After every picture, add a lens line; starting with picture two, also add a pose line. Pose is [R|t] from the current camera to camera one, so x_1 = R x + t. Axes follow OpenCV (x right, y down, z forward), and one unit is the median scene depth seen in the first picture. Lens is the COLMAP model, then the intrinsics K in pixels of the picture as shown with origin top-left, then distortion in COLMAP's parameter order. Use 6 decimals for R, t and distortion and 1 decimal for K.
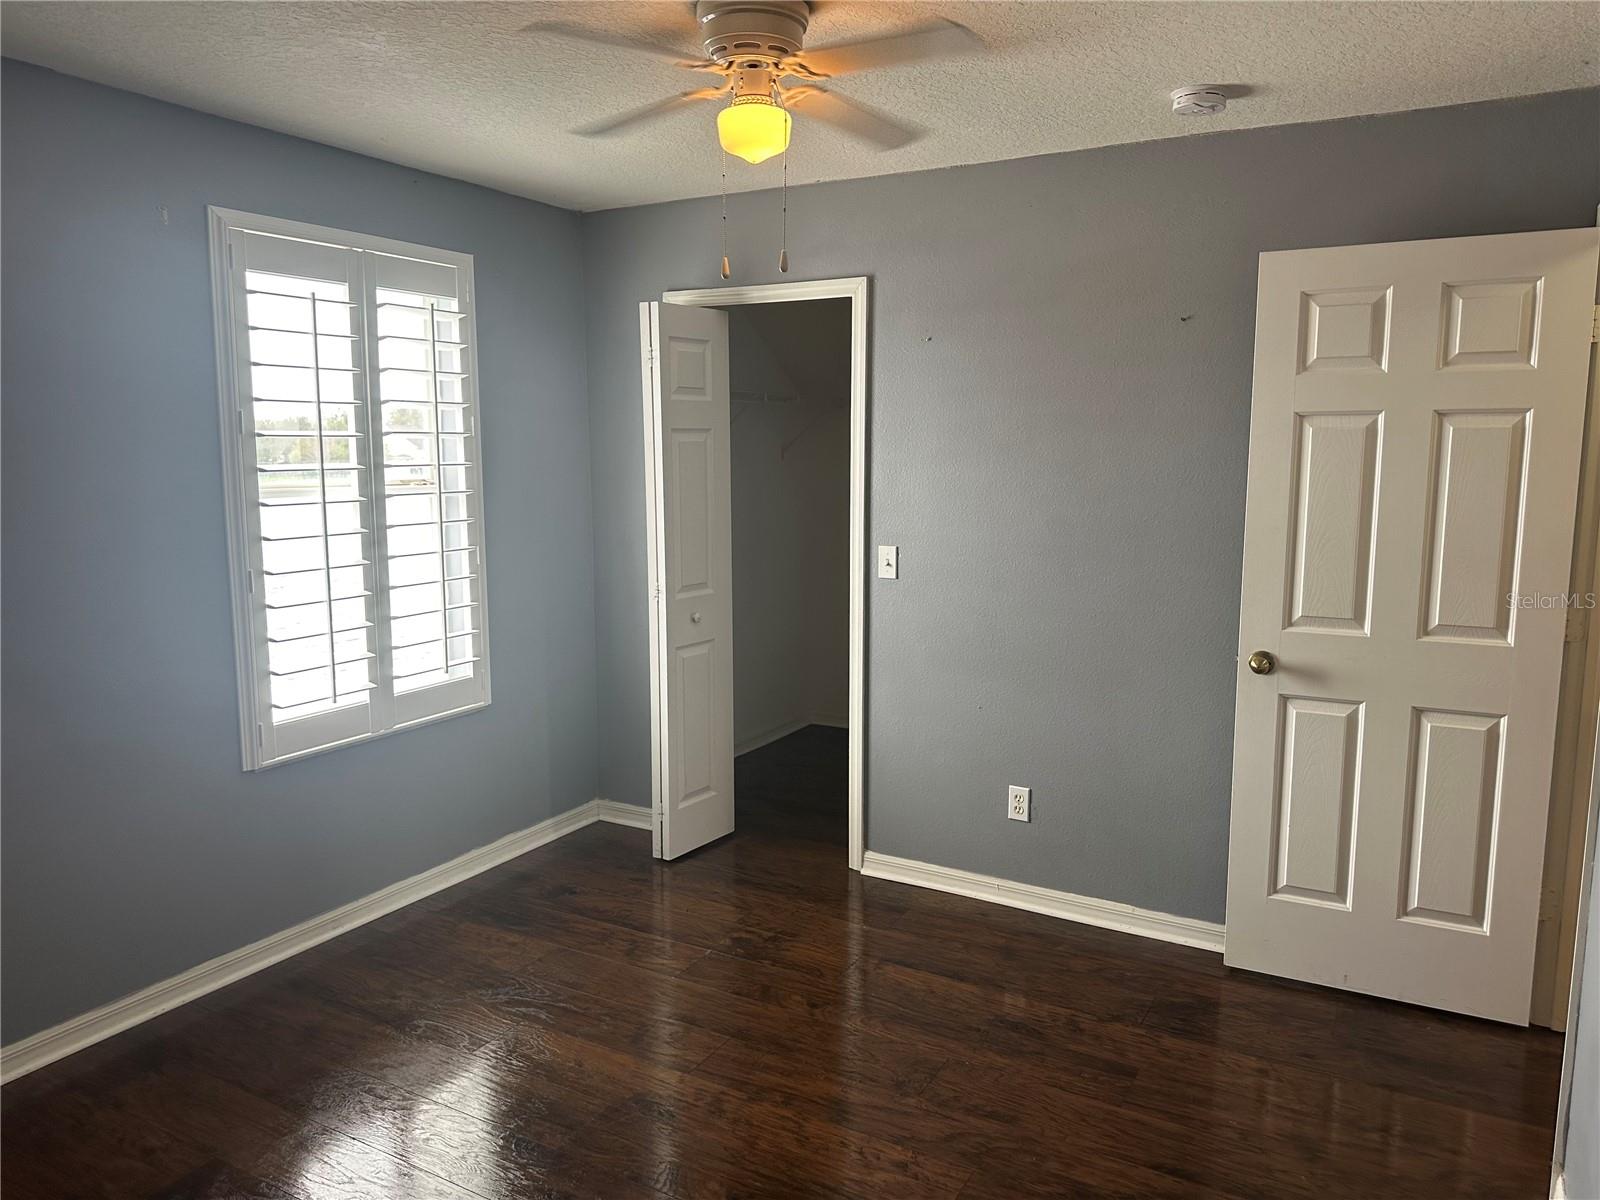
lens RADIAL K [[1136.9, 0, 800.0], [0, 1136.9, 600.0], [0, 0, 1]] dist [0.143958, -0.216969]
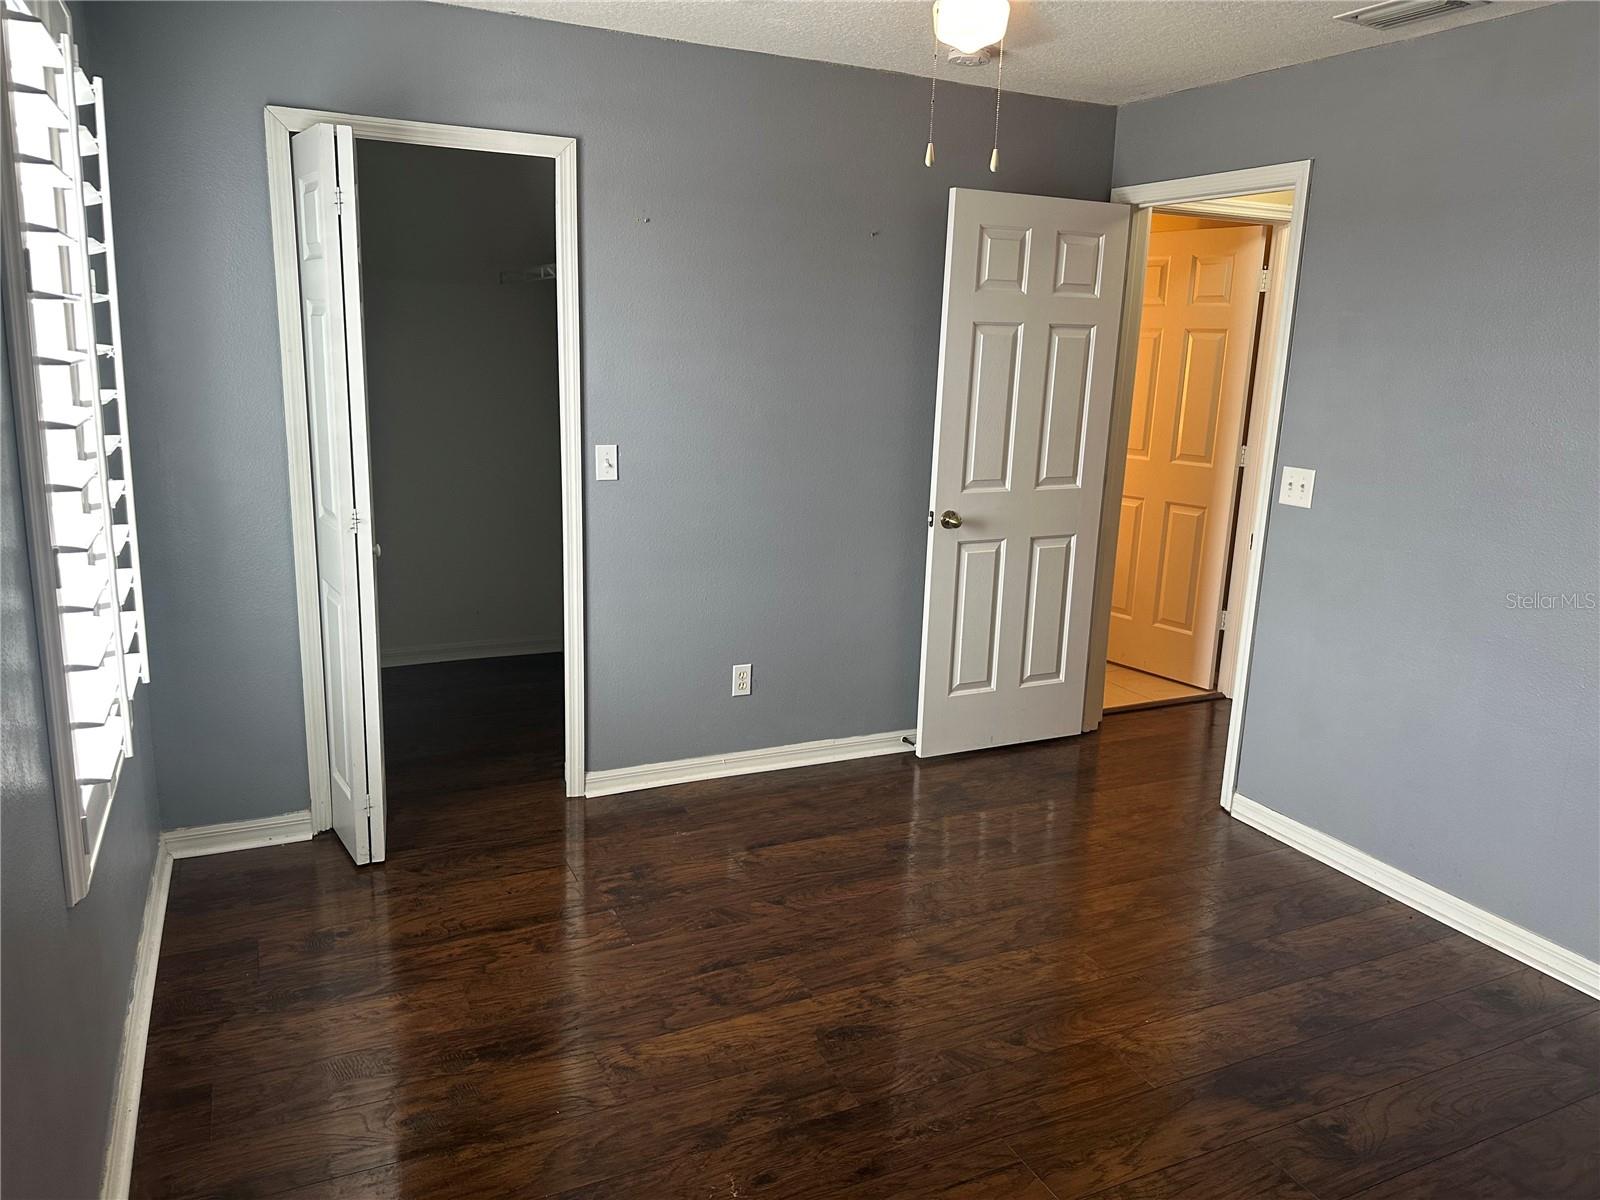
lens RADIAL K [[1136.9, 0, 800.0], [0, 1136.9, 600.0], [0, 0, 1]] dist [0.143958, -0.216969]
pose [[0.569070, -0.164757, 0.805615, -0.698138], [0.080952, 0.986187, 0.144503, -0.051942], [-0.818295, -0.017016, 0.574547, 0.382853]]
